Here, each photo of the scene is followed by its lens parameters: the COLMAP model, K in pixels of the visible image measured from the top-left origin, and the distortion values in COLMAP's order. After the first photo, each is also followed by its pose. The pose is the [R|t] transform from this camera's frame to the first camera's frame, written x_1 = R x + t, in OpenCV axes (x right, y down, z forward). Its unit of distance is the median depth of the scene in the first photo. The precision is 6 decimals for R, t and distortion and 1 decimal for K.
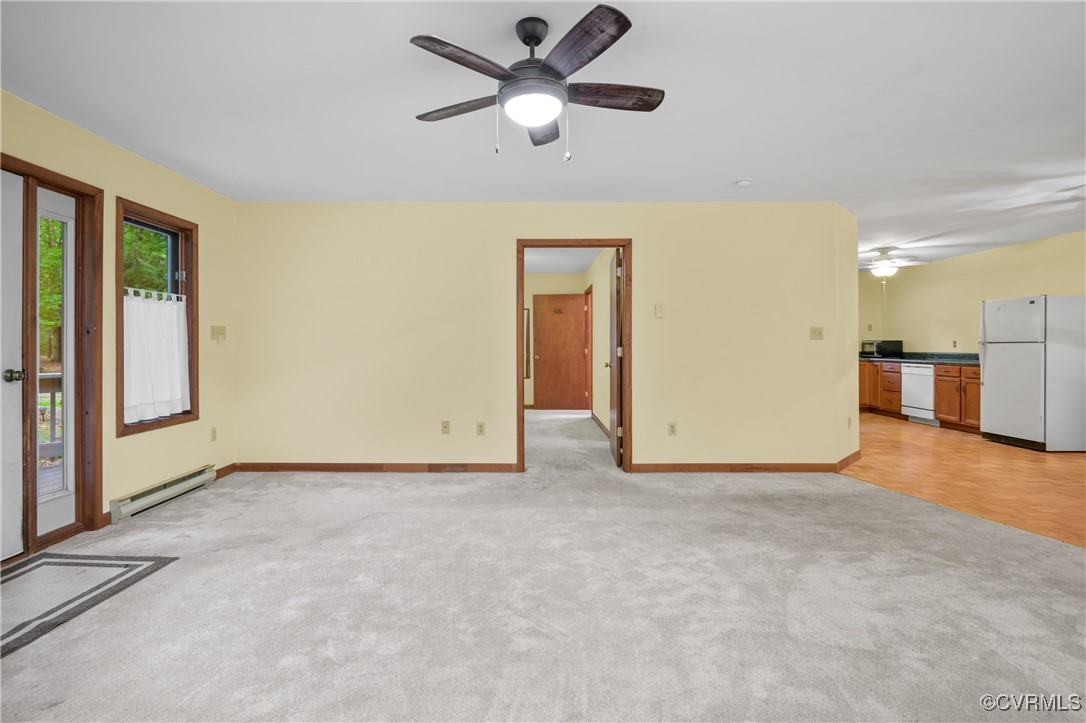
lens RADIAL K [[506.5, 0, 539.2], [0, 506.5, 350.0], [0, 0, 1]] dist [-0.025801, -0.000804]
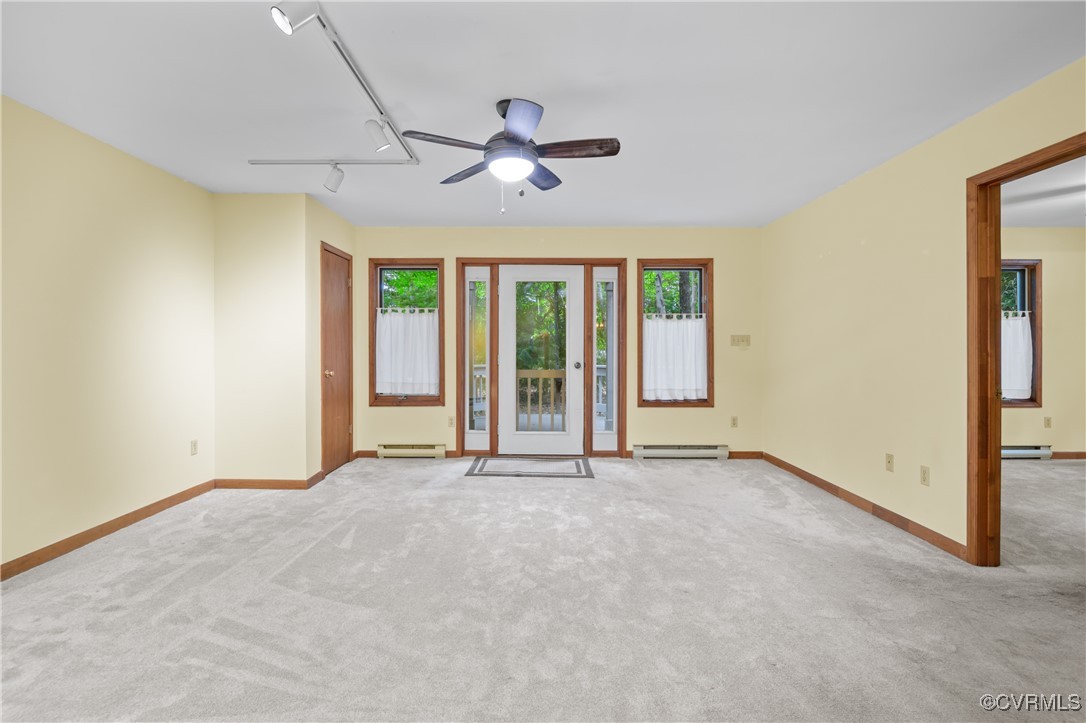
lens RADIAL K [[482.8, 0, 539.5], [0, 482.8, 349.5], [0, 0, 1]] dist [-0.001341, -0.000145]
pose [[-0.018795, -0.003787, -0.999816, 0.659652], [-0.012376, 0.999917, -0.003555, -0.001762], [0.999747, 0.012307, -0.018840, 0.633237]]
